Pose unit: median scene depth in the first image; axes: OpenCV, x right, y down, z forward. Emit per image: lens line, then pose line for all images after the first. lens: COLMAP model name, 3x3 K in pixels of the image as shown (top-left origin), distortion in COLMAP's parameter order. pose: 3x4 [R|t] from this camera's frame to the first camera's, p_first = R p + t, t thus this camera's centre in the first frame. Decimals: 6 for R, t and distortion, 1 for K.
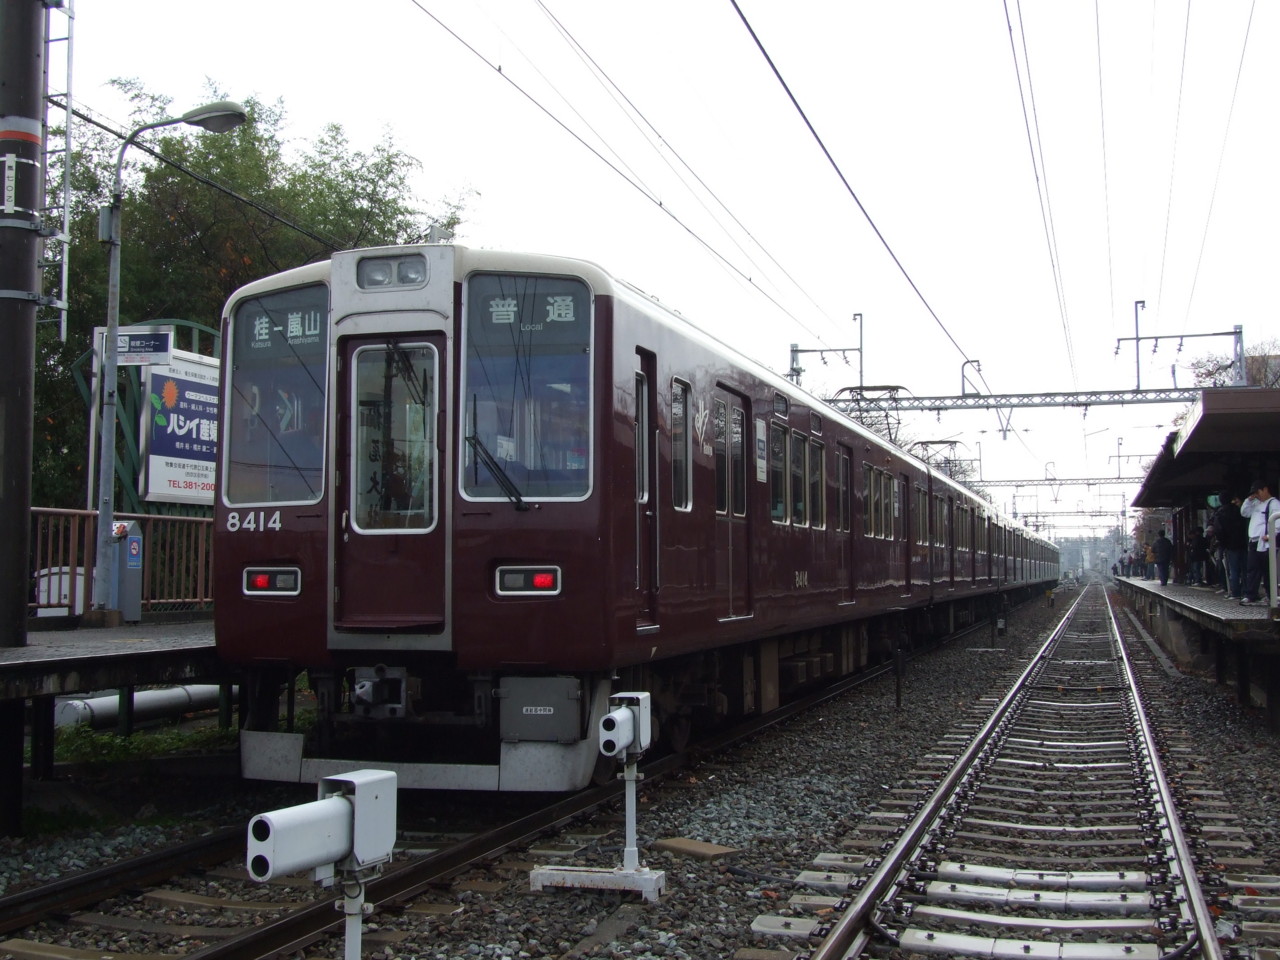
lens RADIAL K [[1438.2, 0, 640.0], [0, 1438.2, 475.9], [0, 0, 1]] dist [0.072857, 0.000000]
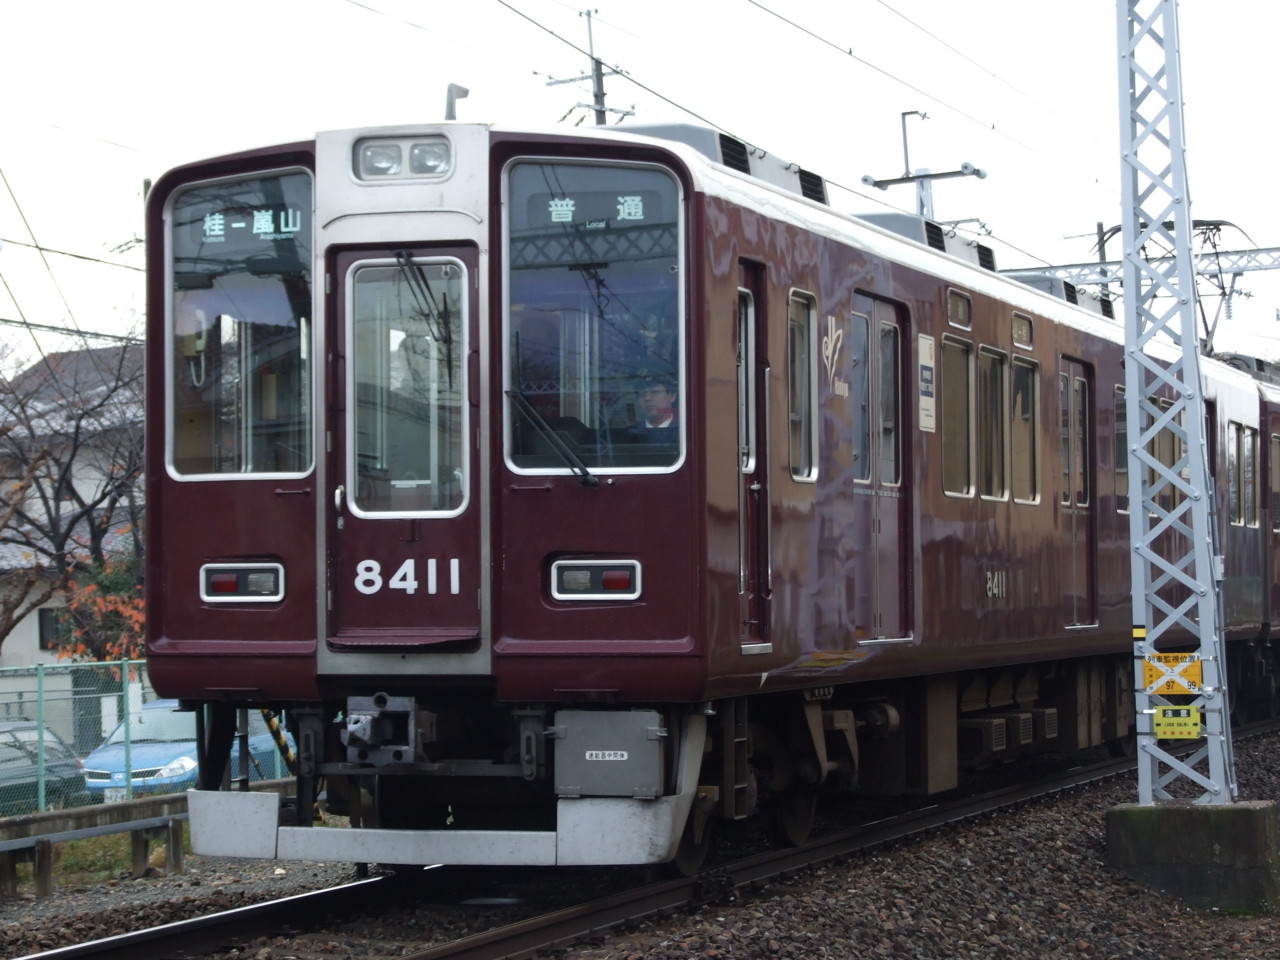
lens RADIAL K [[3138.3, 0, 638.3], [0, 3138.3, 482.1], [0, 0, 1]] dist [-0.145252, 0.000000]
pose [[0.999661, -0.004137, -0.025706, -0.012634], [0.004991, 0.999435, 0.033244, -0.029733], [0.025554, -0.033361, 0.999117, -0.580737]]
